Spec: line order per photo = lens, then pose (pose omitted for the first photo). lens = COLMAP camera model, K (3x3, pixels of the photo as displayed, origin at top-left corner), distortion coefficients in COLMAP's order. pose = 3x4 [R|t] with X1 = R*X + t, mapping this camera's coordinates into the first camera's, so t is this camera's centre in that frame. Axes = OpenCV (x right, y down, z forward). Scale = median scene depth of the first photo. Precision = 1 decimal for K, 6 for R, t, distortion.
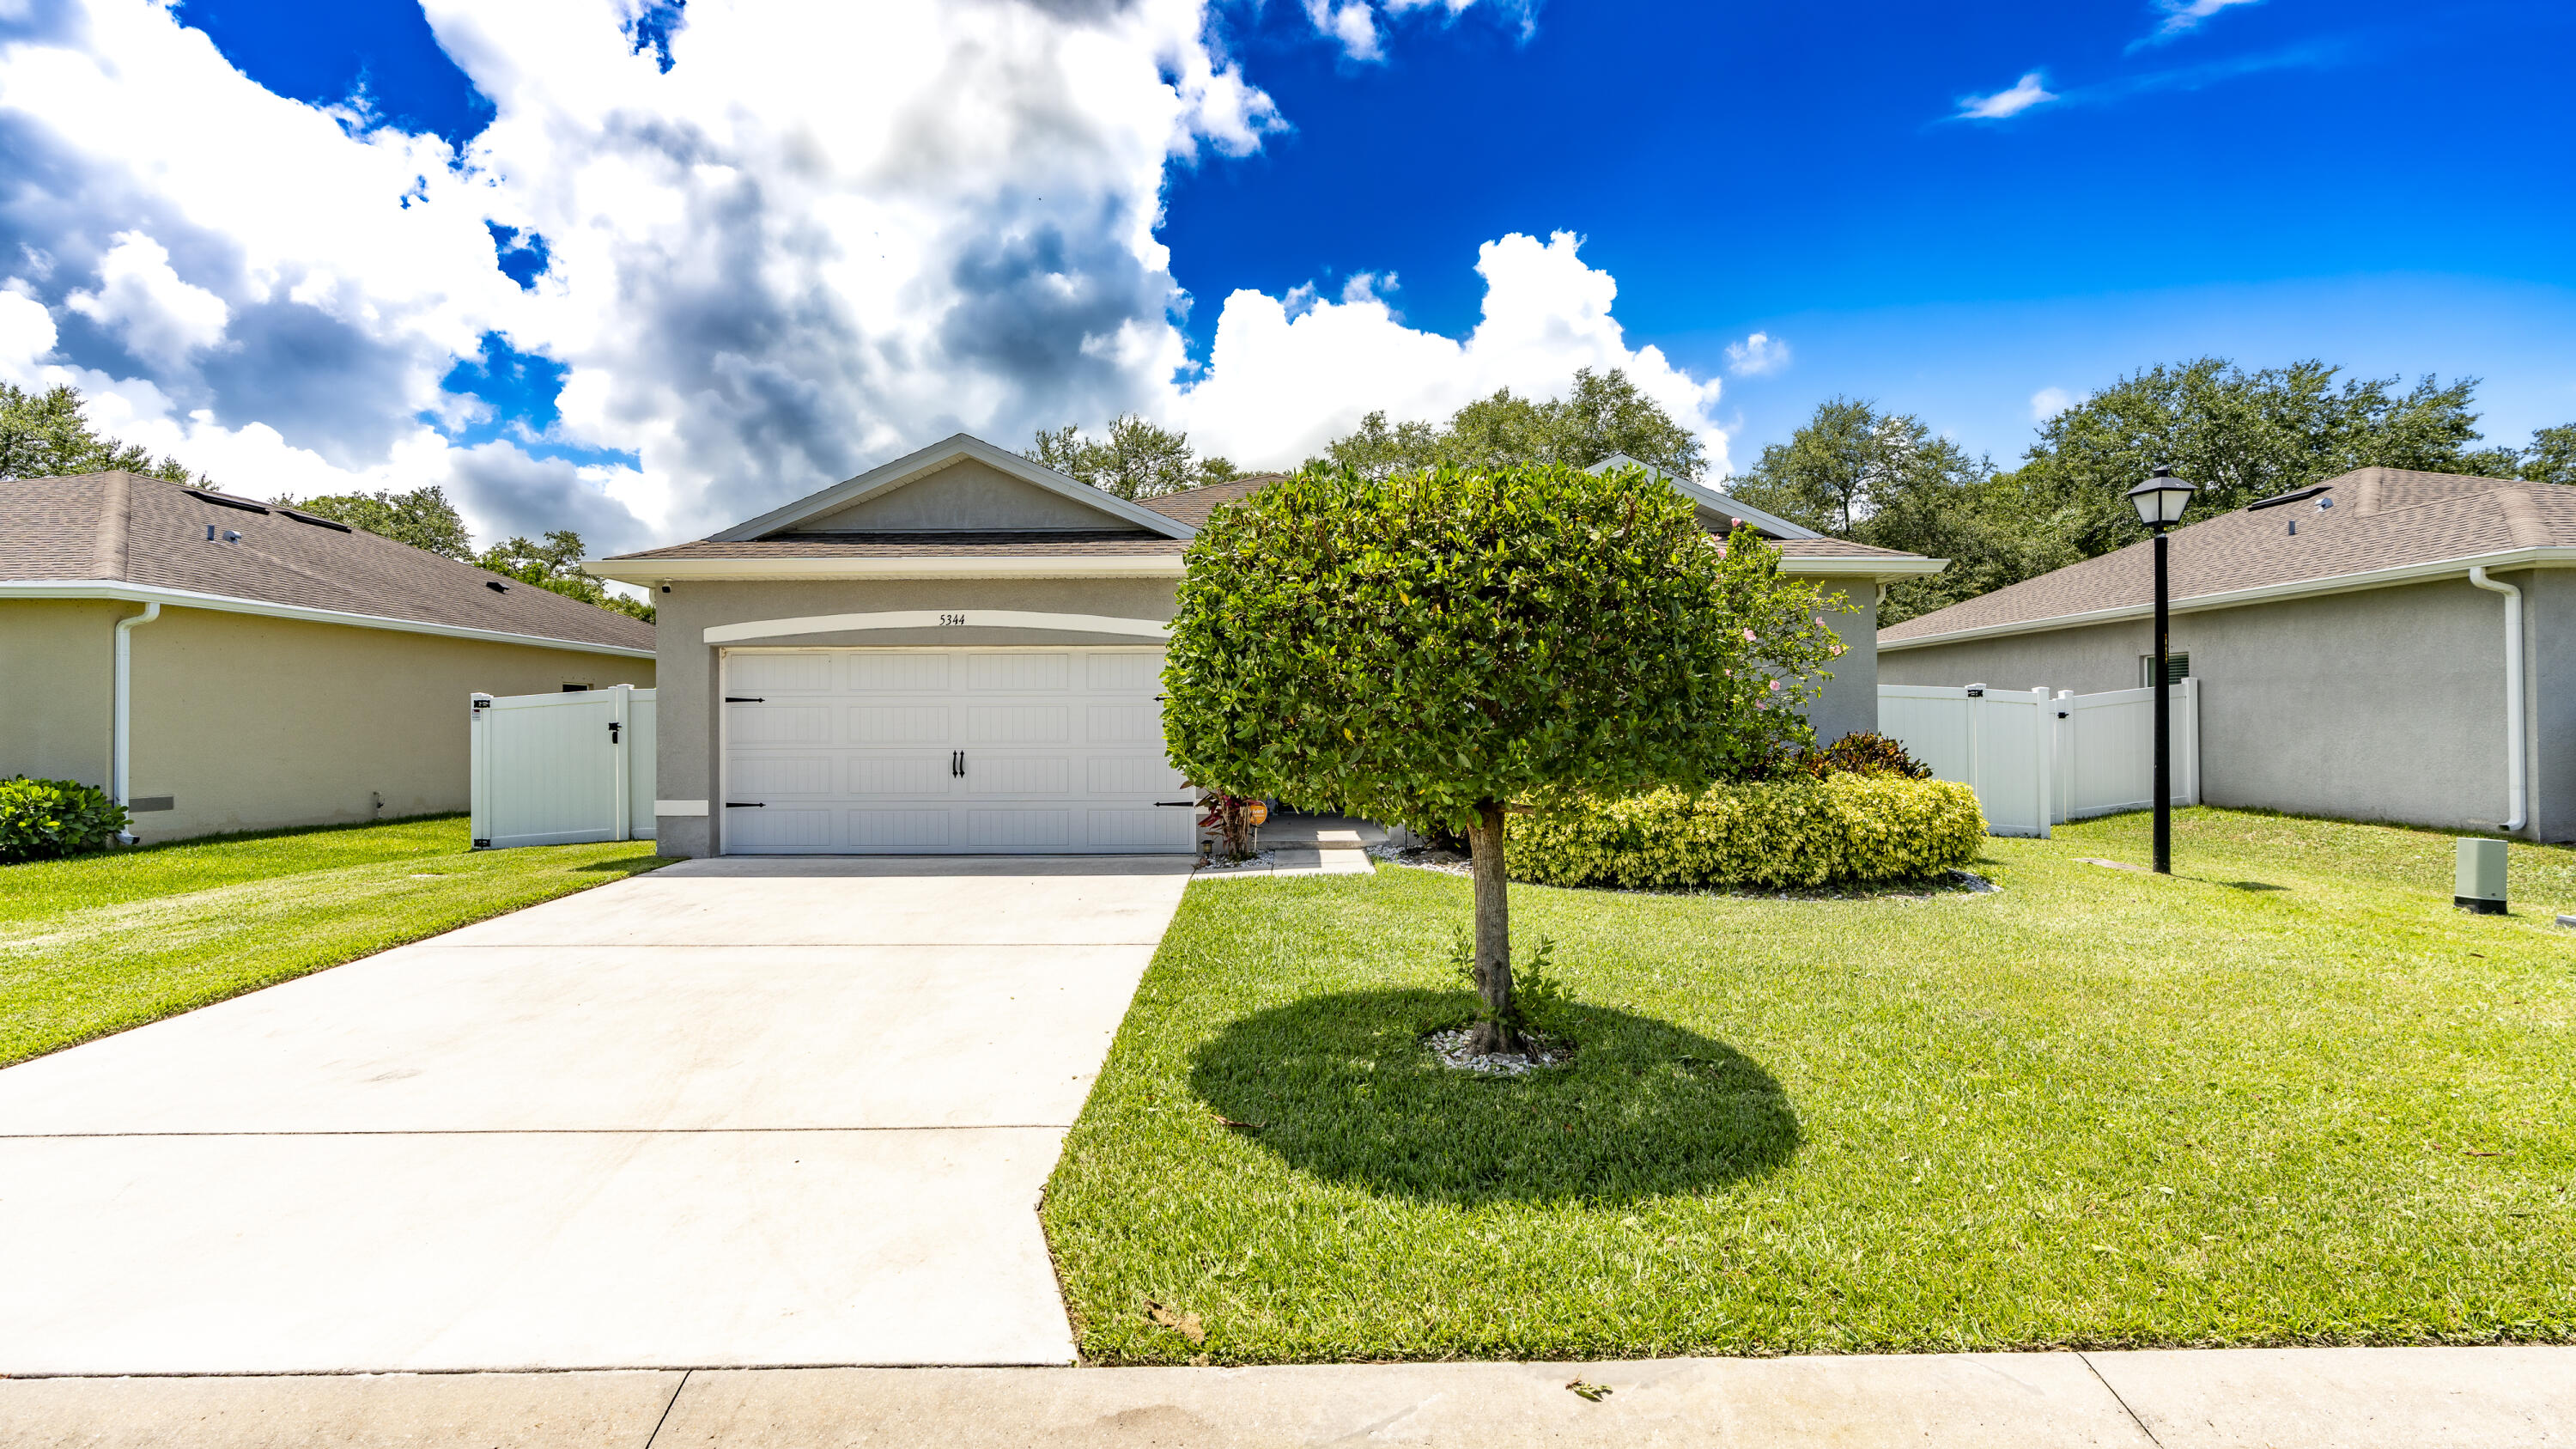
lens RADIAL K [[1198.8, 0, 1281.8], [0, 1198.8, 715.7], [0, 0, 1]] dist [-0.004448, -0.000022]
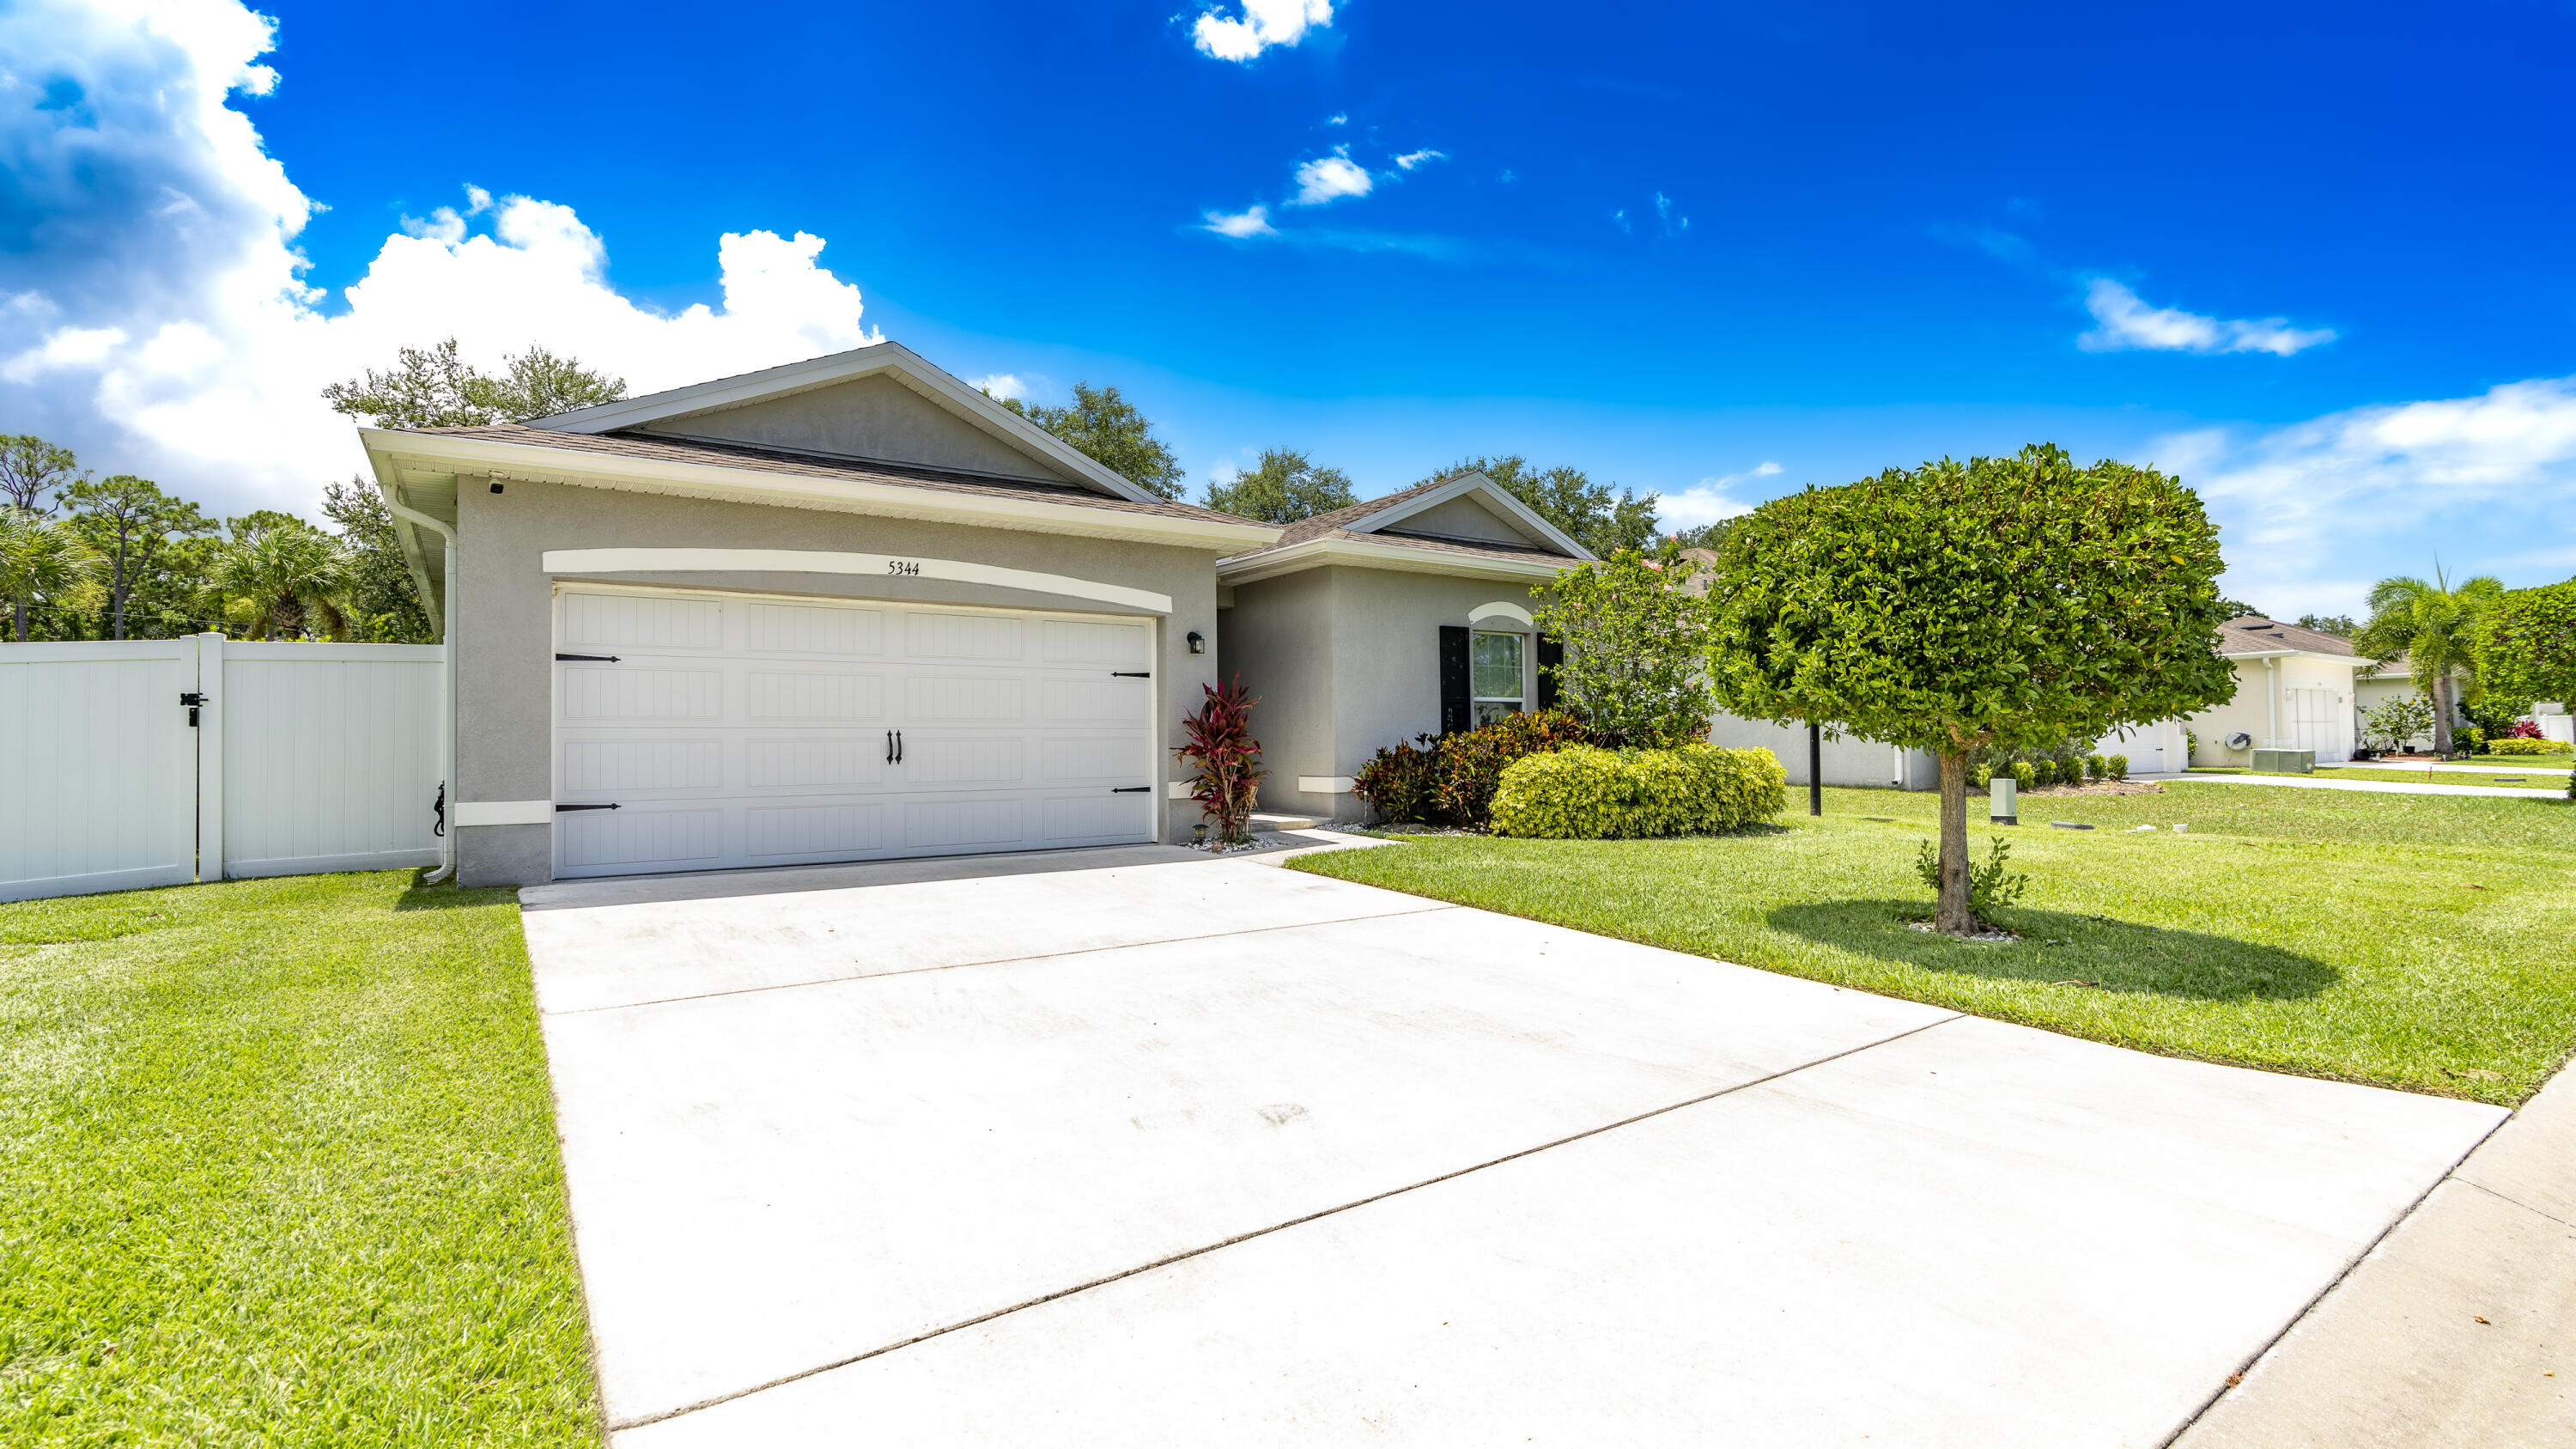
lens RADIAL K [[1187.9, 0, 1297.2], [0, 1187.9, 724.3], [0, 0, 1]] dist [-0.013453, 0.007396]
pose [[0.810785, 0.006427, 0.585308, -0.528824], [0.002300, 0.999897, -0.014166, 0.037422], [-0.585339, 0.012832, 0.810687, 0.195295]]
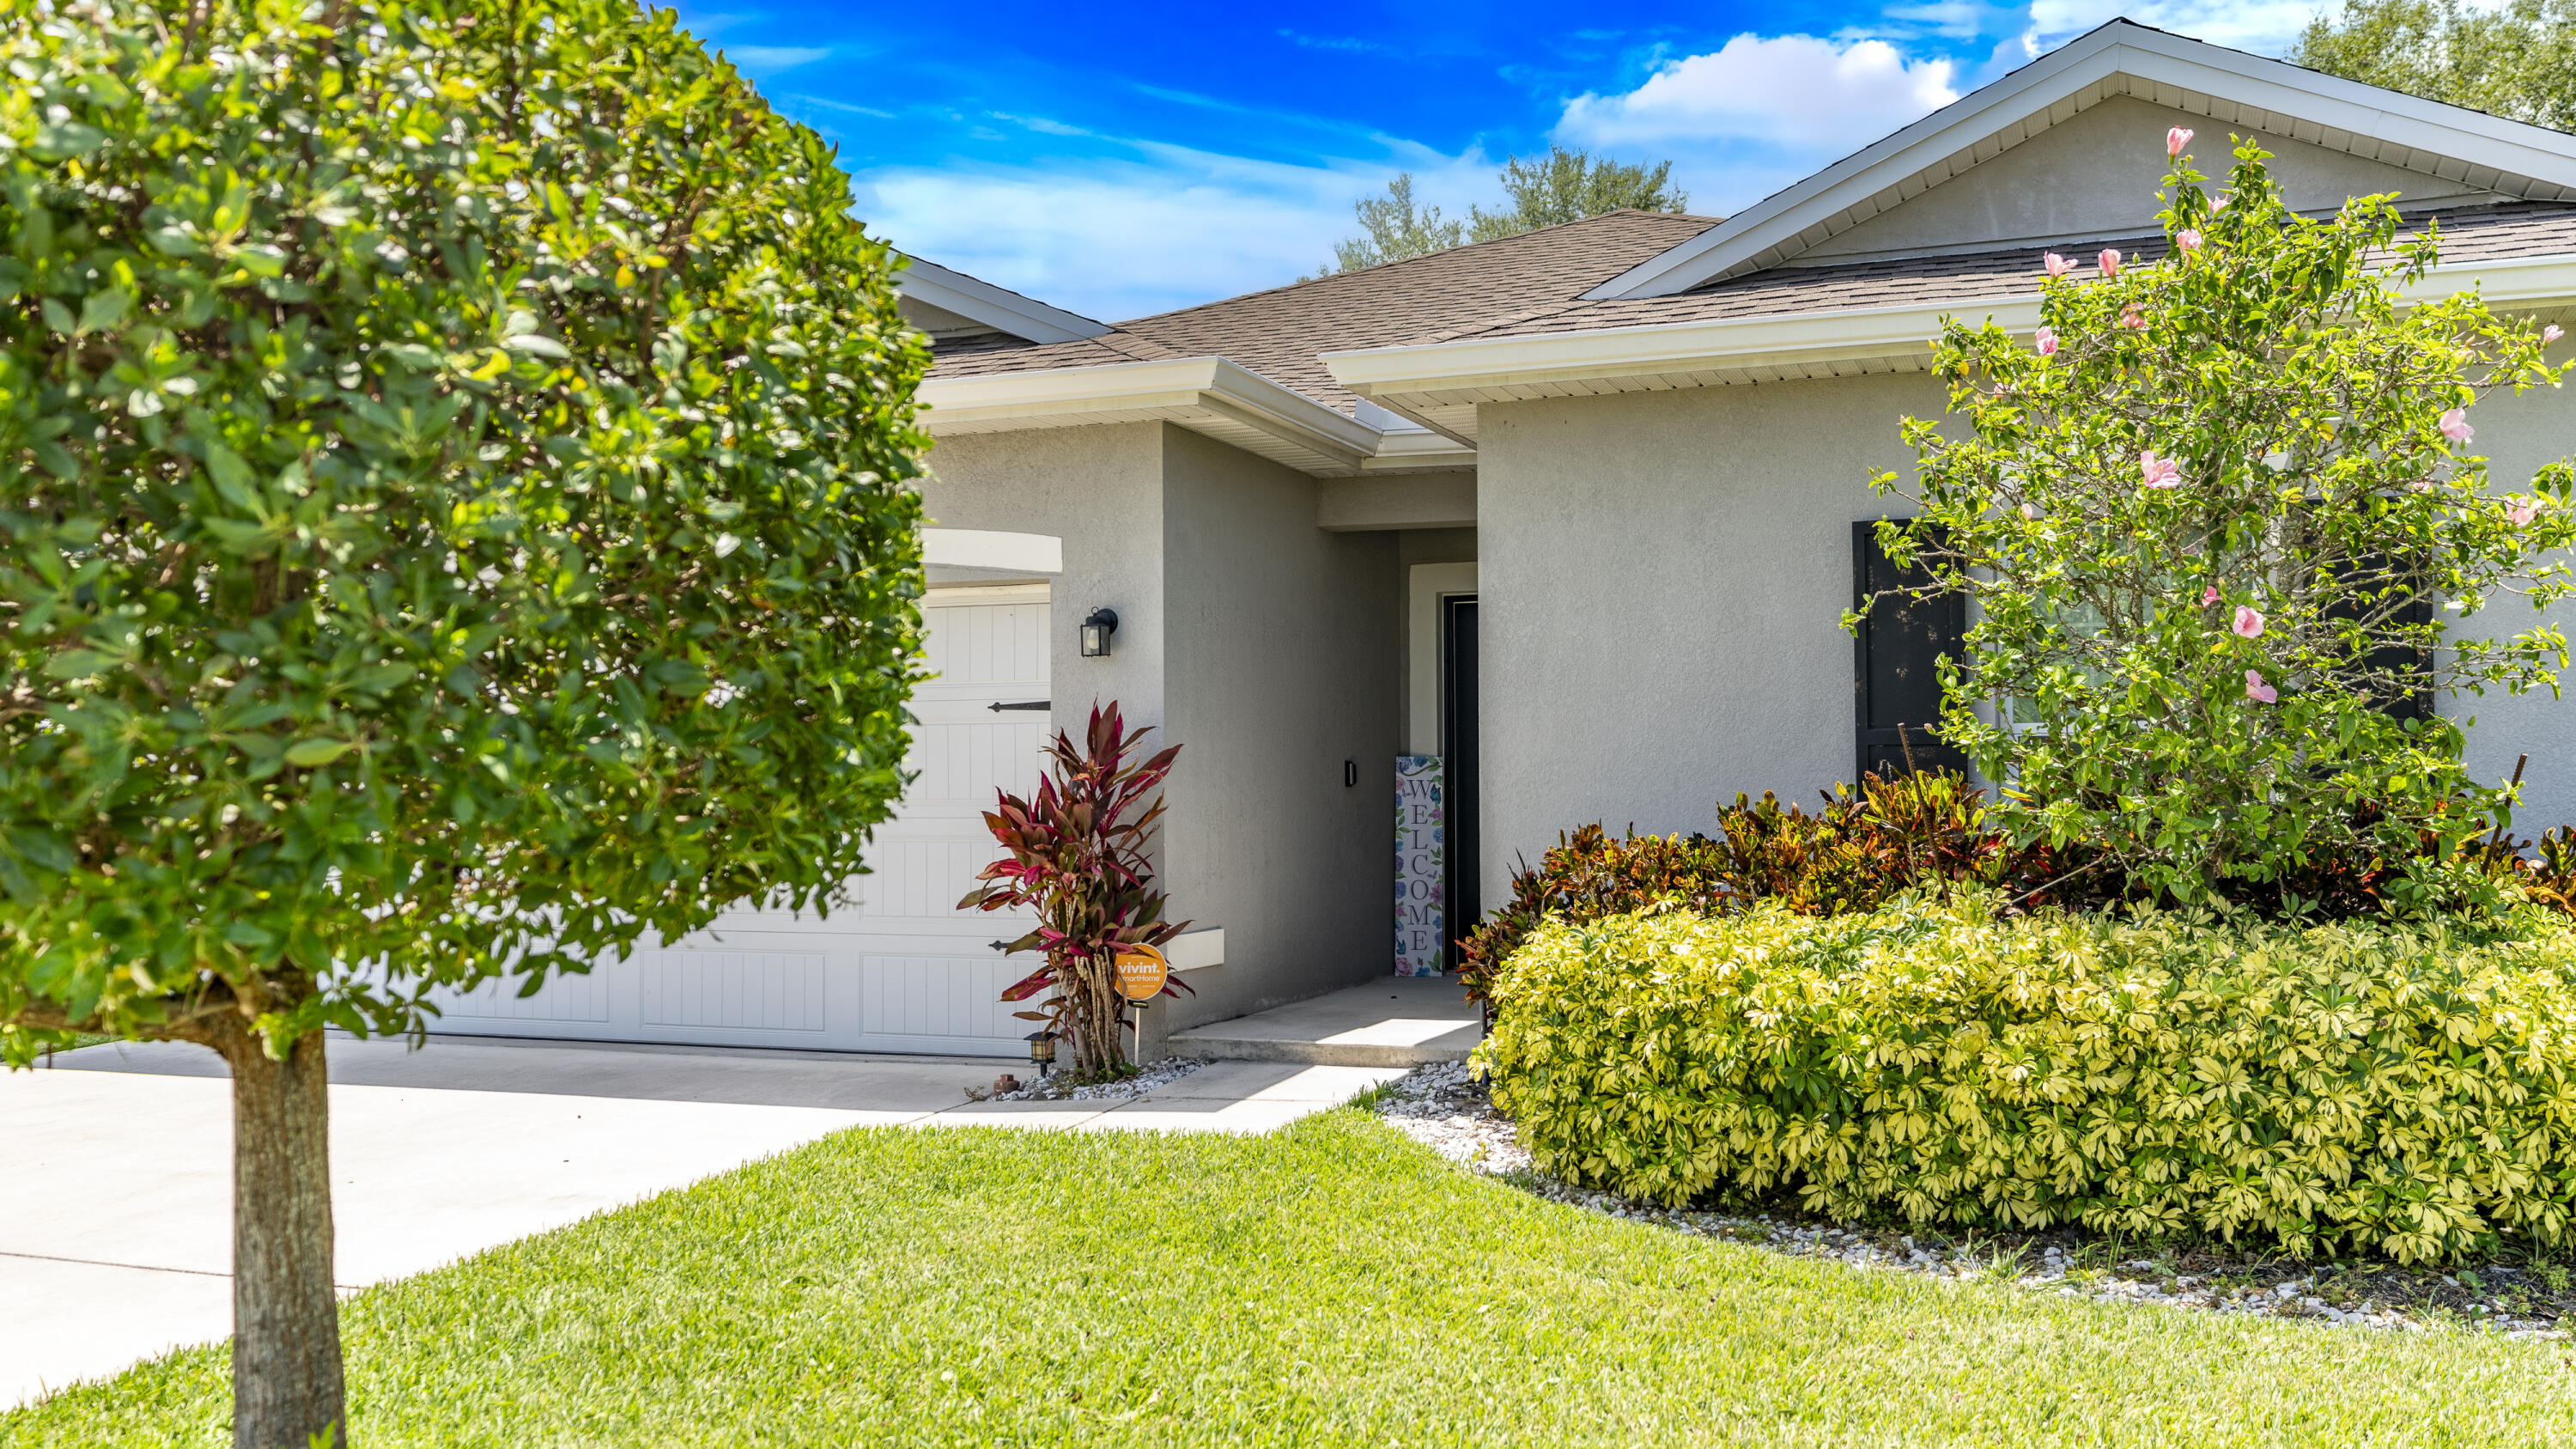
lens RADIAL K [[2264.5, 0, 1276.2], [0, 2264.5, 719.1], [0, 0, 1]] dist [0.018886, -0.005571]
pose [[0.929313, -0.012632, -0.369077, 0.307591], [0.004674, 0.999737, -0.022447, 0.009838], [0.369263, 0.019135, 0.929128, 0.265539]]
